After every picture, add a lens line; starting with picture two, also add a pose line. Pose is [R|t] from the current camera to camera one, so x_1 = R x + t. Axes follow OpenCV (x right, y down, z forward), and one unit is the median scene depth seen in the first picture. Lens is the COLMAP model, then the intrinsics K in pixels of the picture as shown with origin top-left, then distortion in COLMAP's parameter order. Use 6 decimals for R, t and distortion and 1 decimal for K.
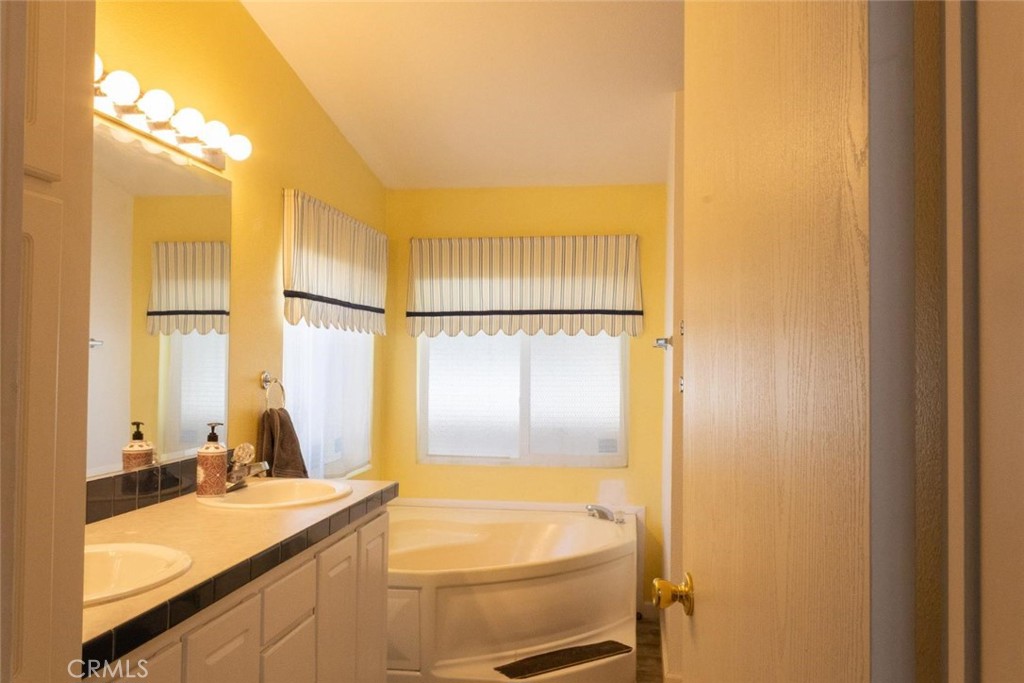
lens RADIAL K [[832.9, 0, 512.0], [0, 832.9, 341.5], [0, 0, 1]] dist [-0.007296, -0.001796]
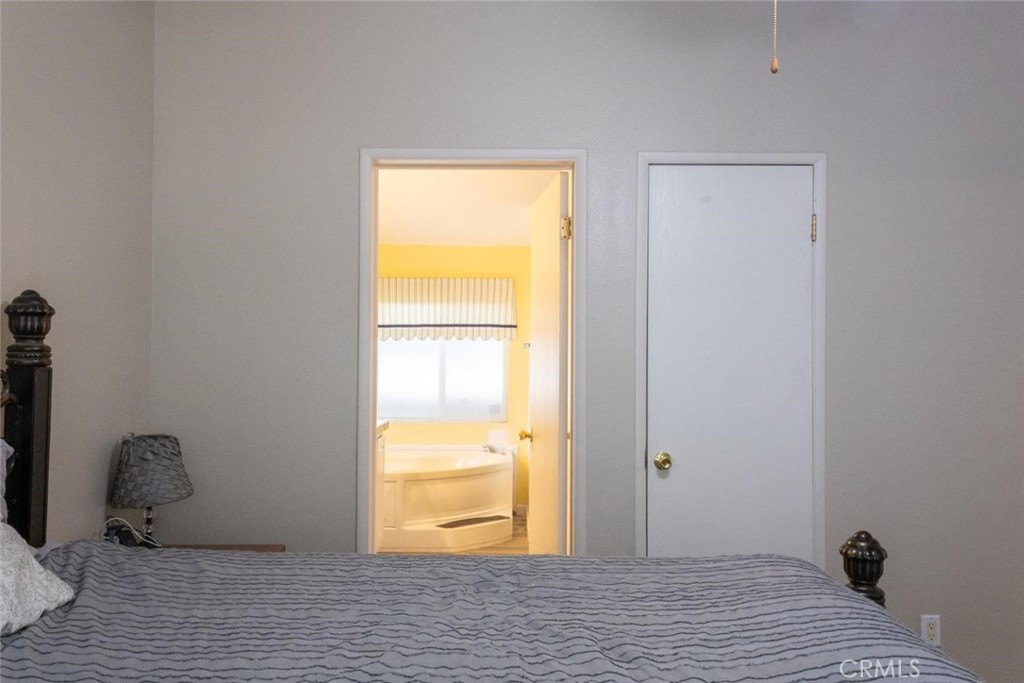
lens RADIAL K [[832.9, 0, 512.0], [0, 832.9, 341.5], [0, 0, 1]] dist [-0.007296, -0.001796]
pose [[0.988820, 0.001495, 0.149104, -0.093866], [-0.003085, 0.999941, 0.010436, -0.021860], [-0.149079, -0.010780, 0.988767, -0.602571]]
